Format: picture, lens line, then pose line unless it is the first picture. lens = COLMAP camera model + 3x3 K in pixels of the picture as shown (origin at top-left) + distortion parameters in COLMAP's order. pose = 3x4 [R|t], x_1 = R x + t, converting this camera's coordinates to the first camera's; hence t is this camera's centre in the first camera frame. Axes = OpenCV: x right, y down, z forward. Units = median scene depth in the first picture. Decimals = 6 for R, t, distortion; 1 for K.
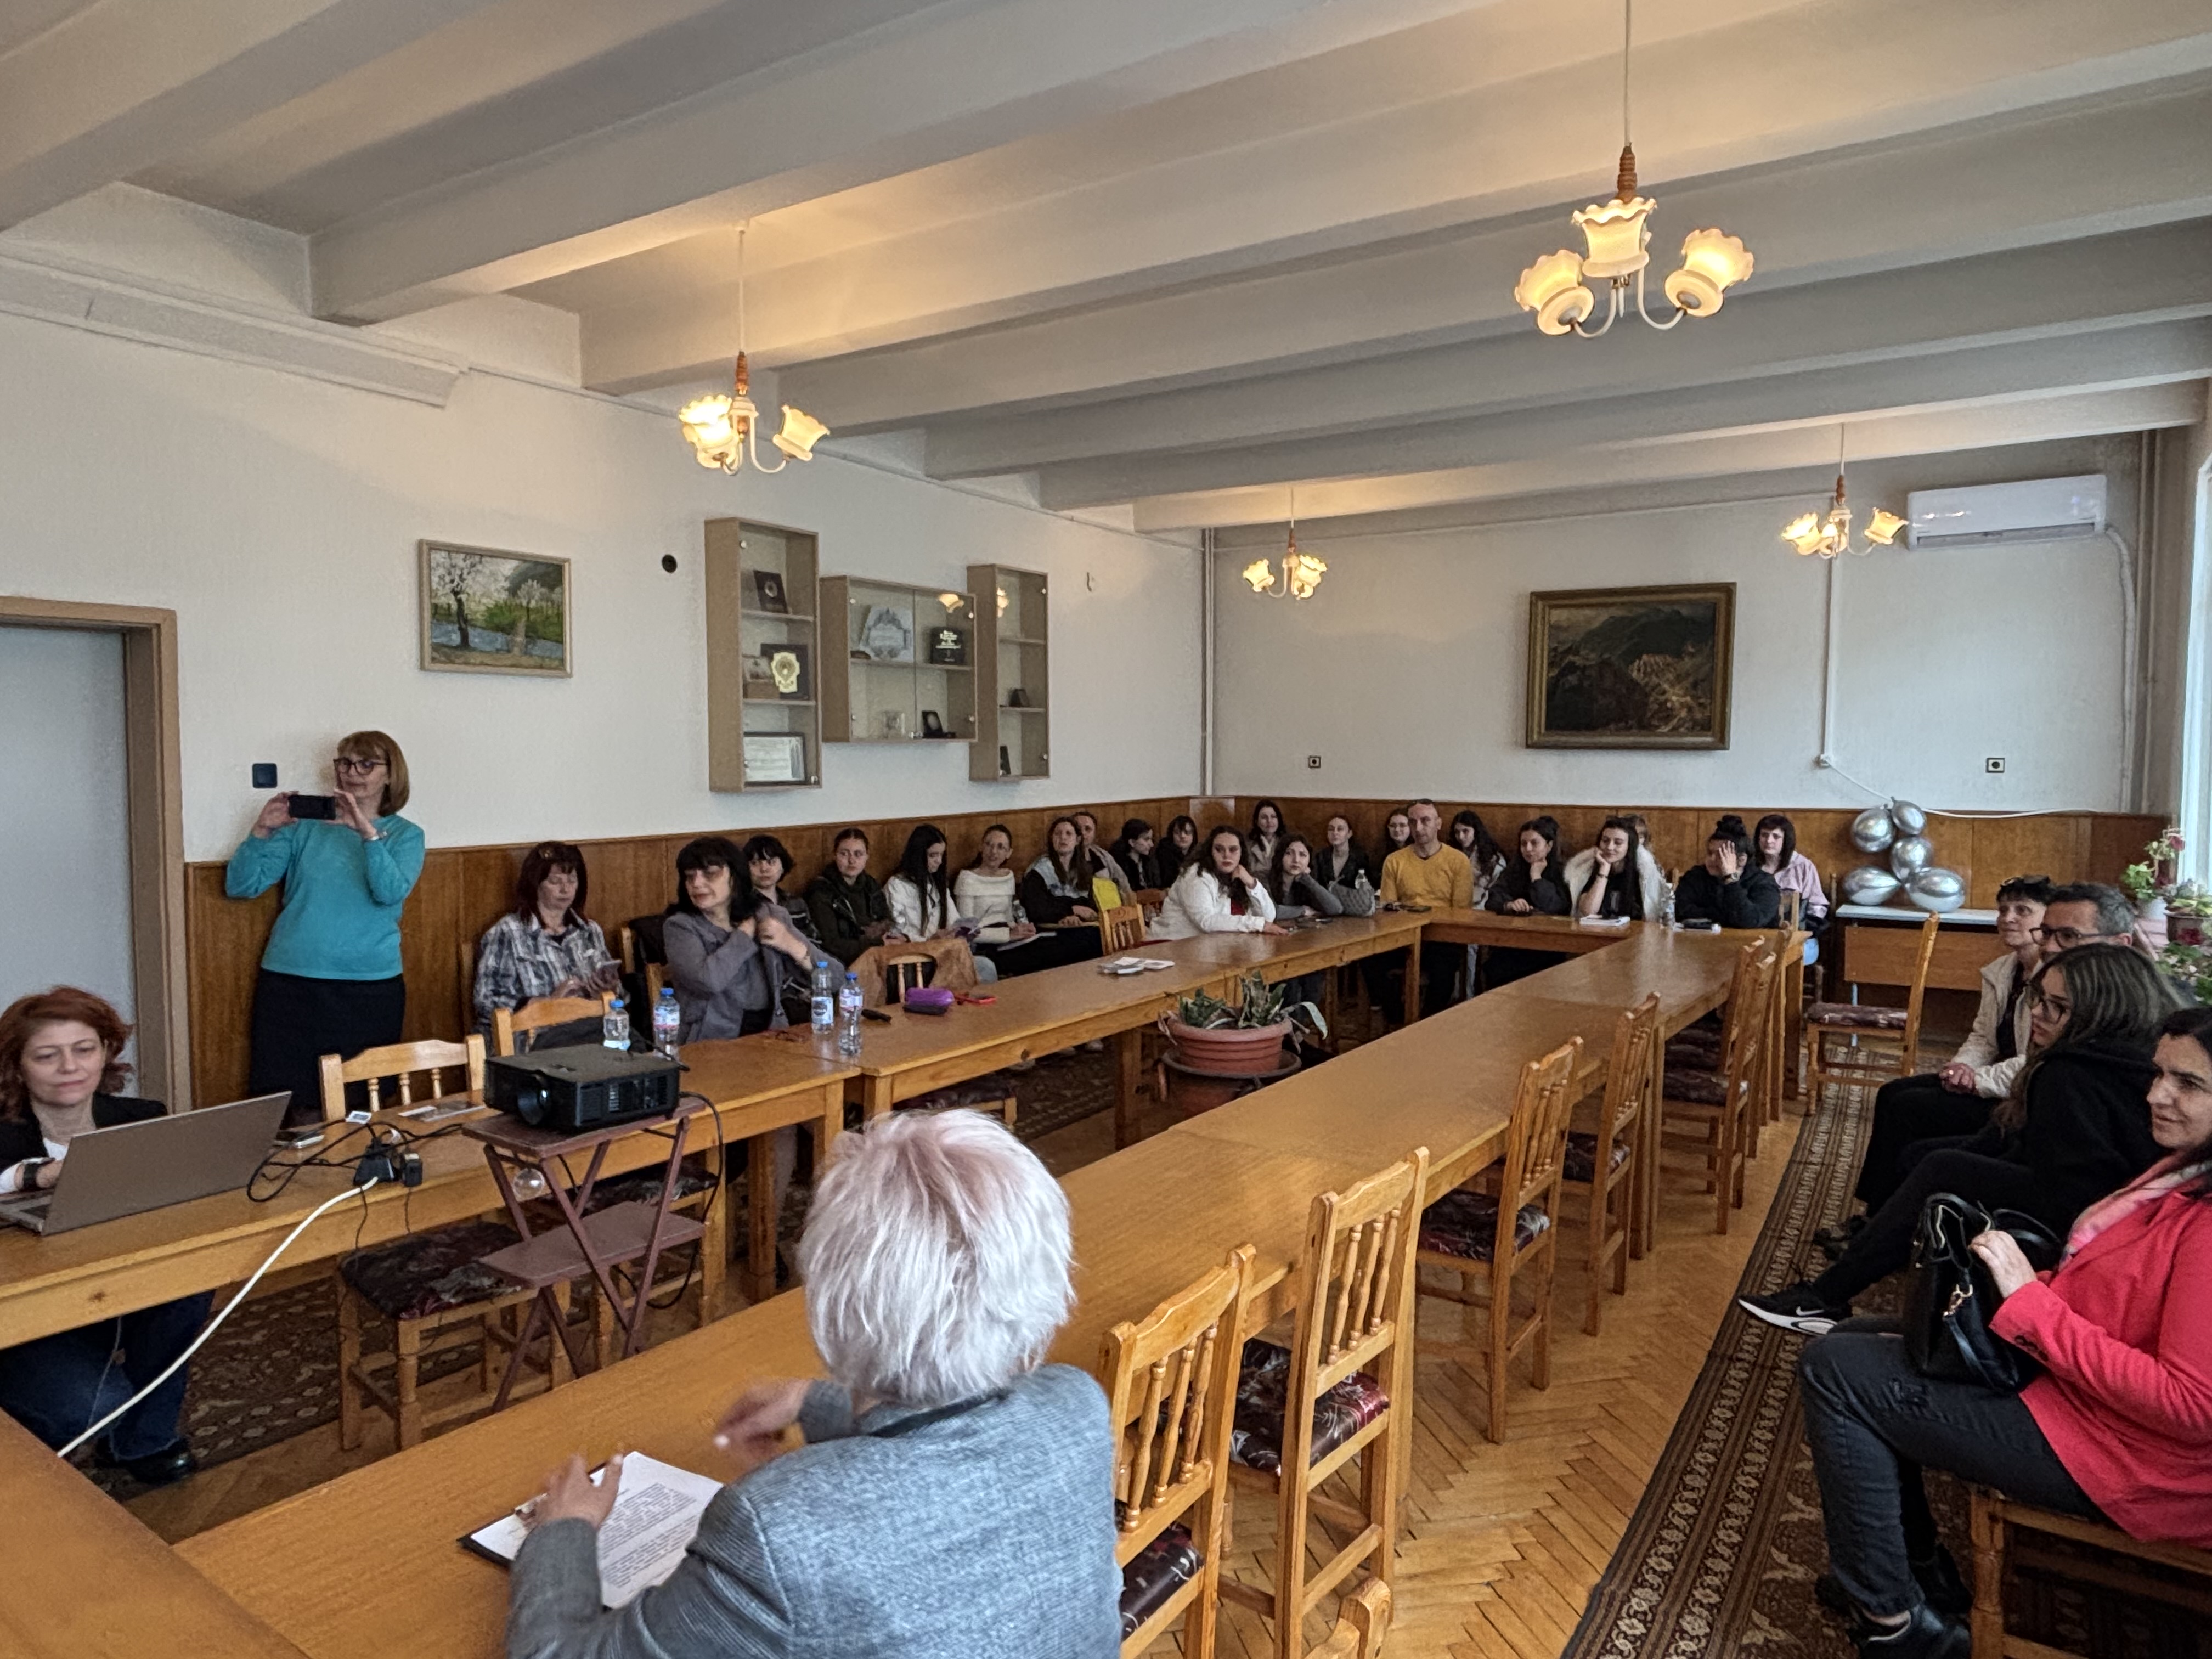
lens RADIAL K [[1343.6, 0, 1100.4], [0, 1343.6, 822.2], [0, 0, 1]] dist [-0.000930, 0.000039]
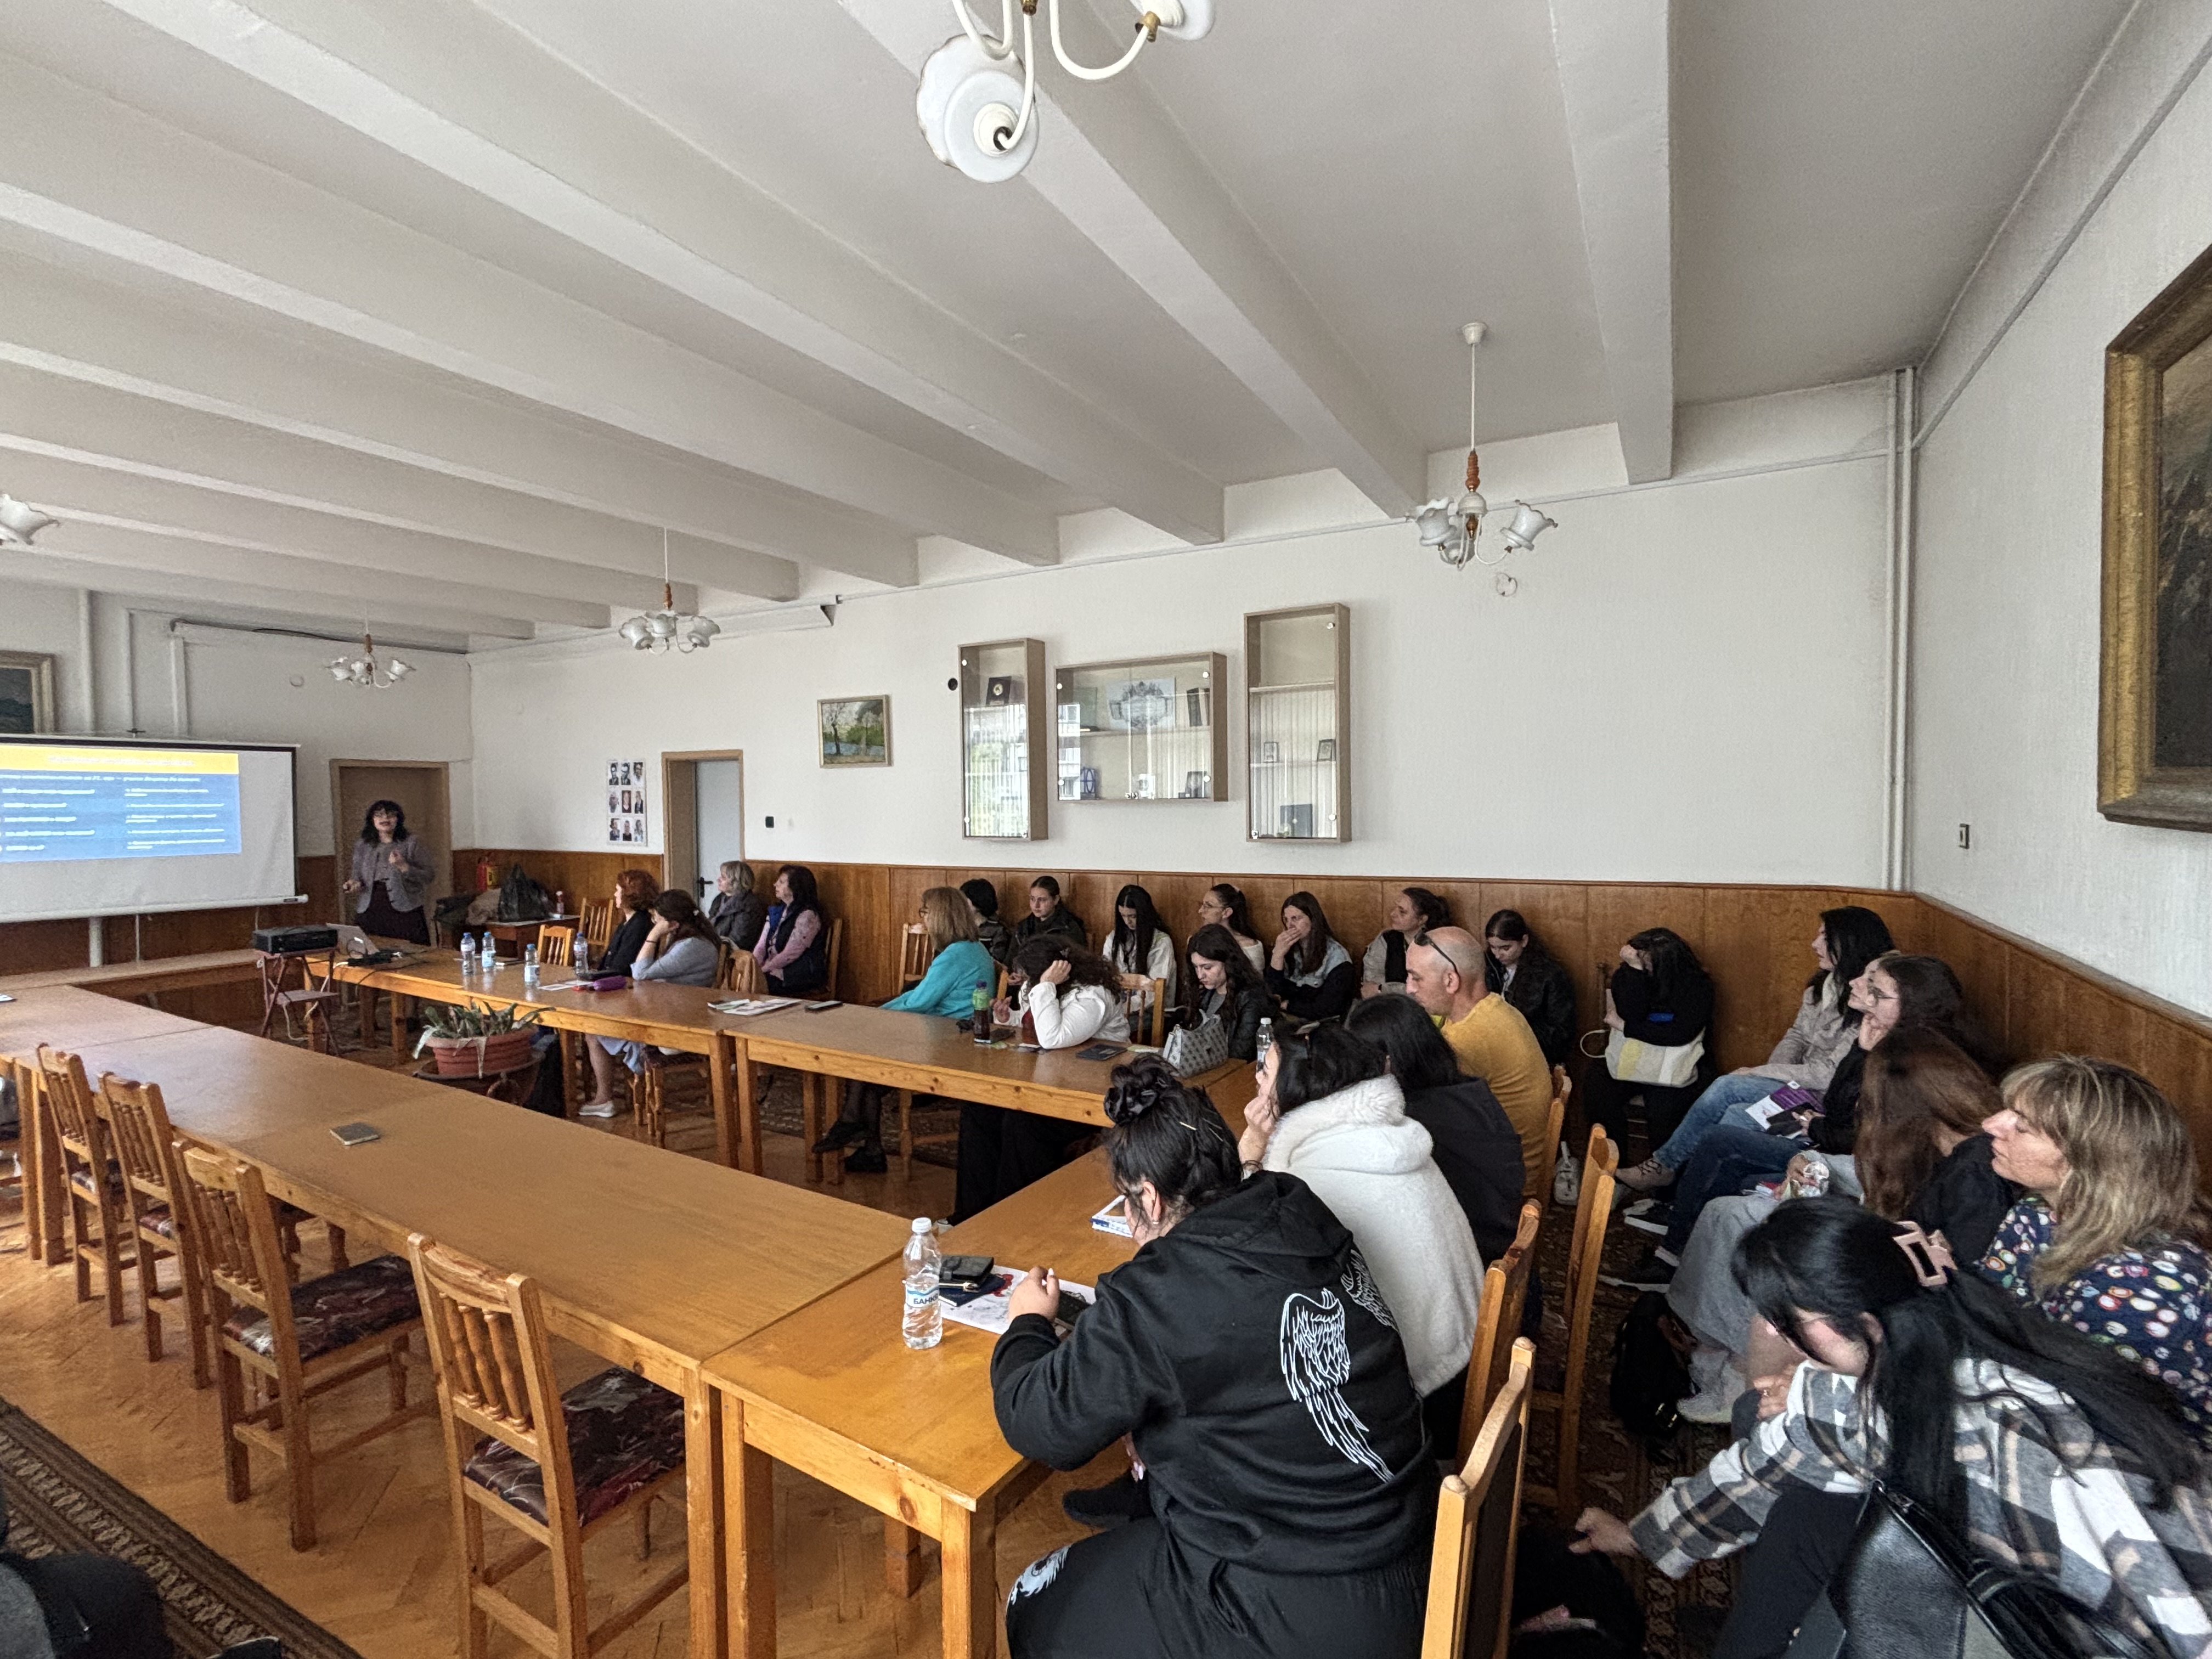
lens RADIAL K [[1004.3, 0, 1094.9], [0, 1004.3, 823.8], [0, 0, 1]] dist [-0.003764, 0.002986]
pose [[0.121586, 0.013593, -0.992488, 0.906644], [-0.043839, 0.999004, 0.008312, -0.061959], [0.991612, 0.042499, 0.122061, 1.168233]]
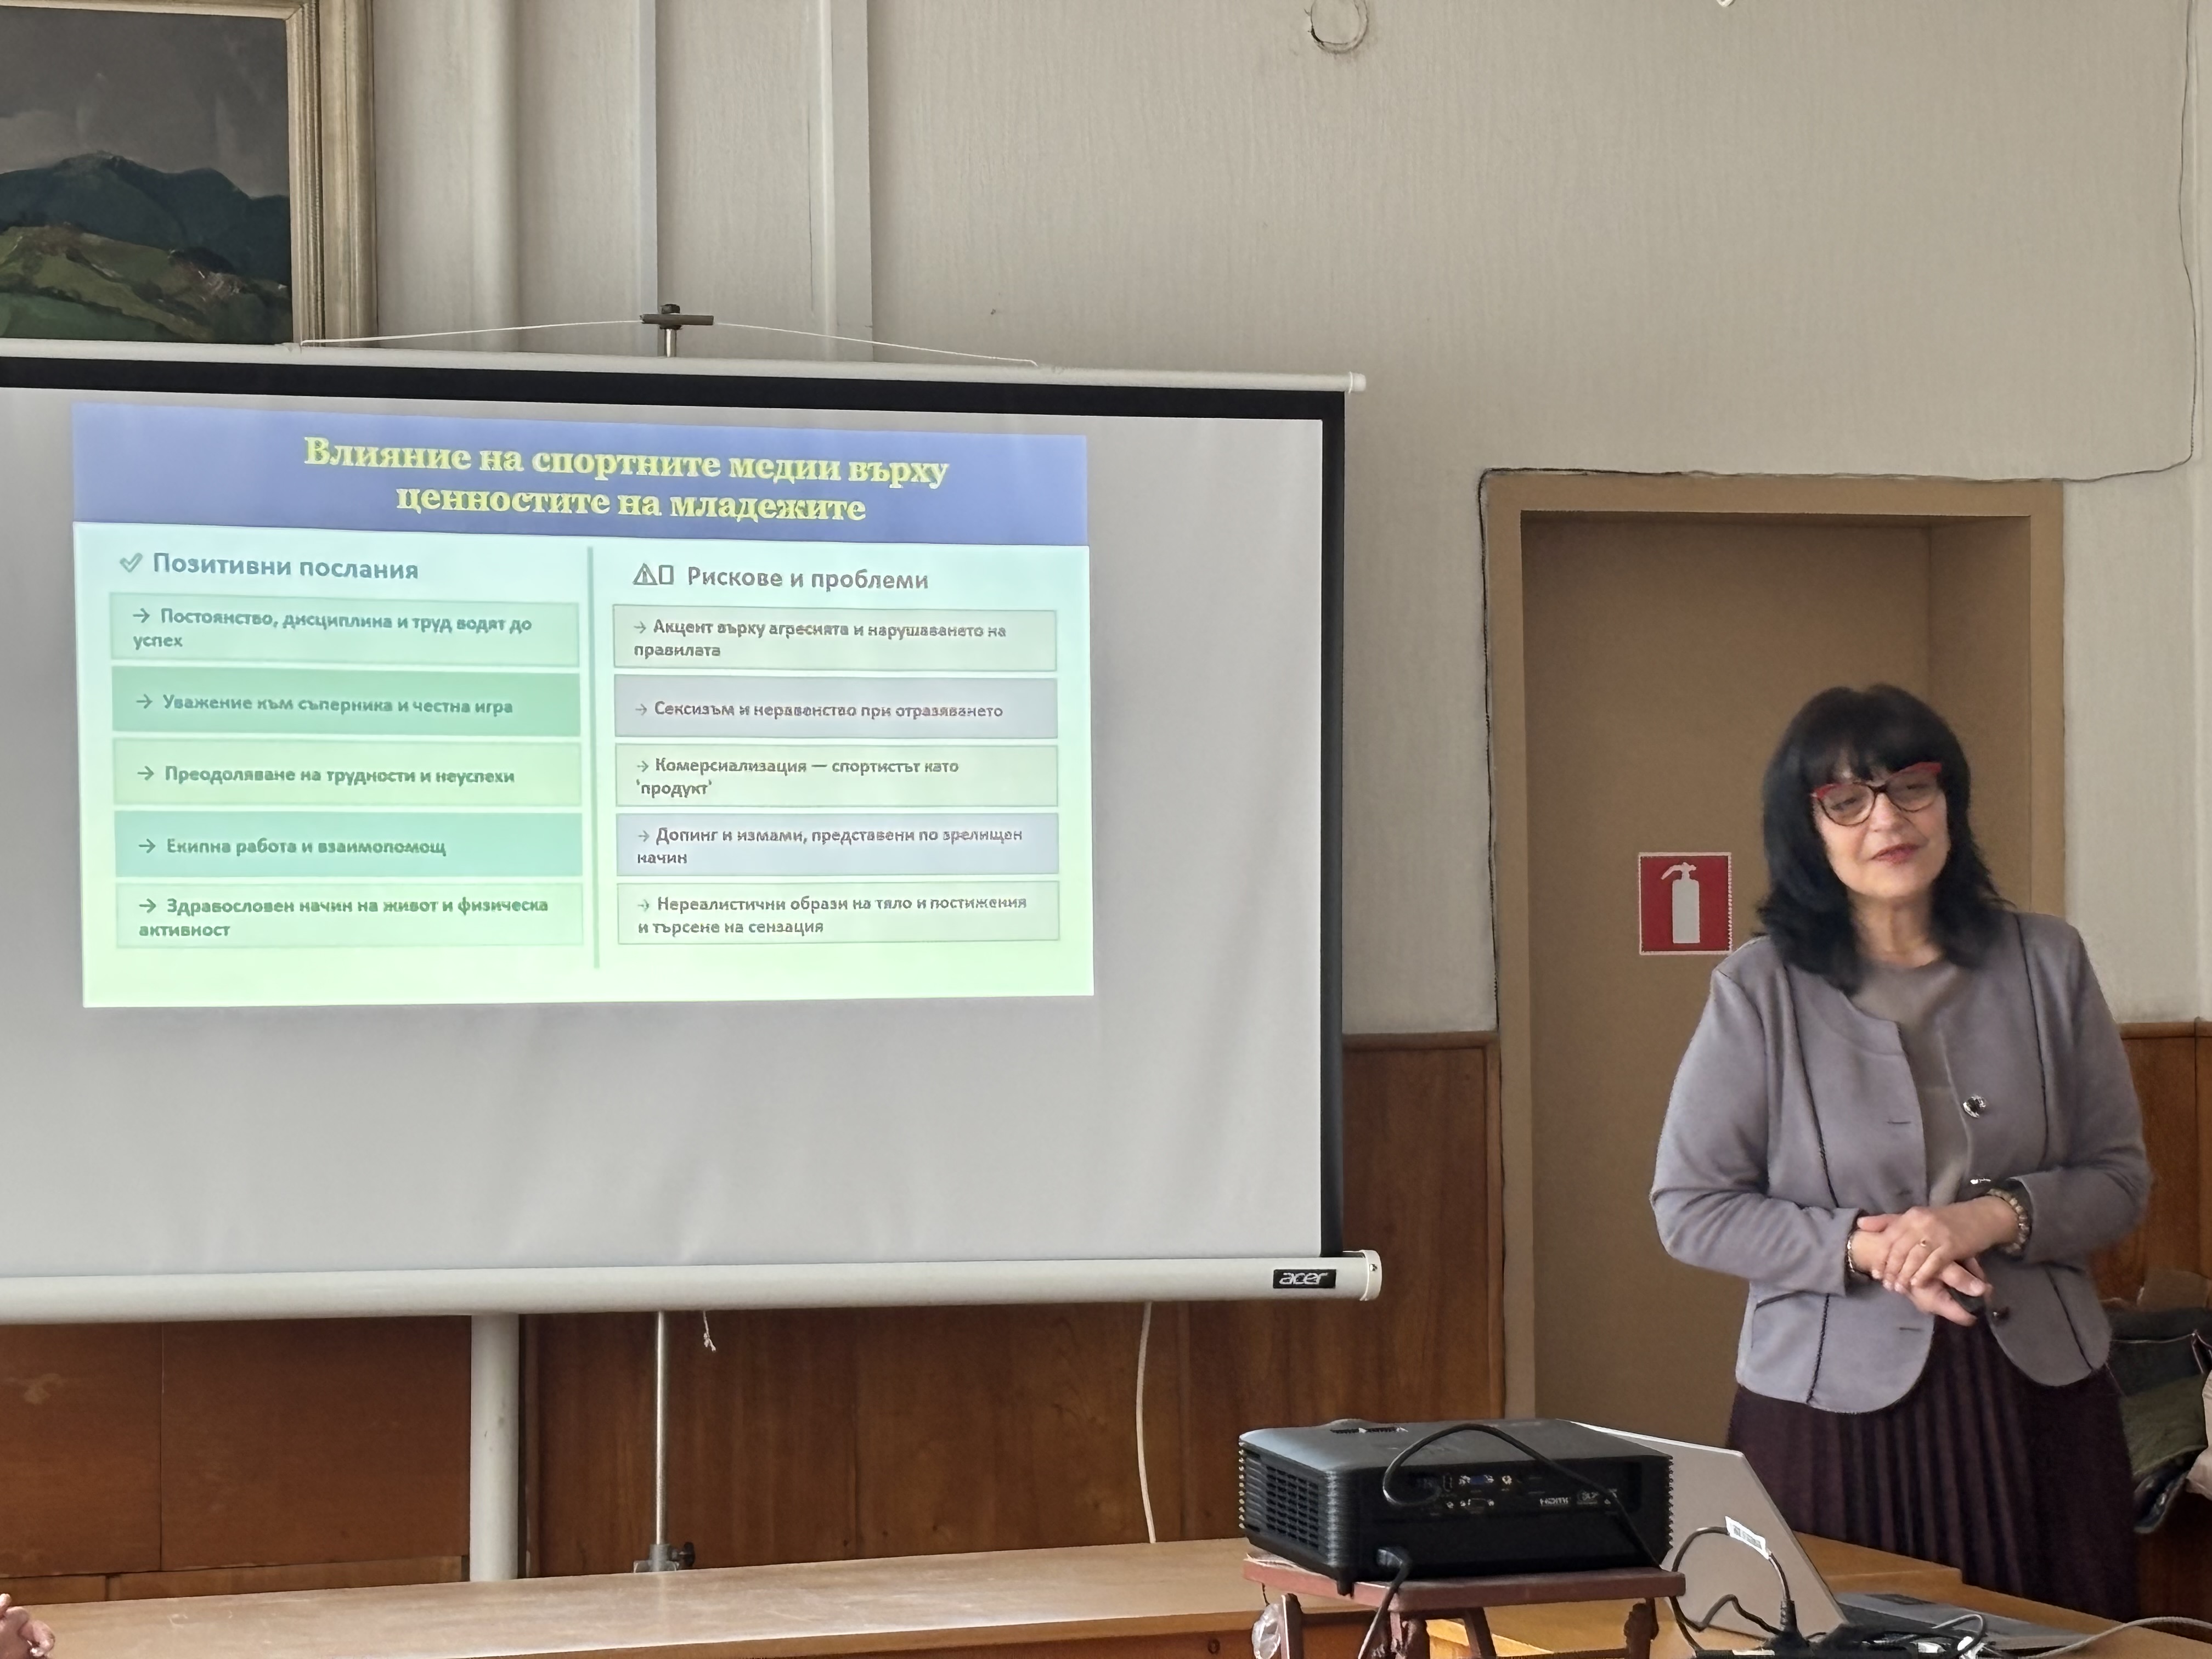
lens RADIAL K [[6349.5, 0, 1087.2], [0, 6349.5, 817.5], [0, 0, 1]] dist [0.168812, 0.000000]
pose [[-0.524508, -0.013411, -0.851300, 0.705957], [-0.046164, 0.998853, 0.012707, -0.021469], [0.850153, 0.045965, -0.524525, 0.977109]]
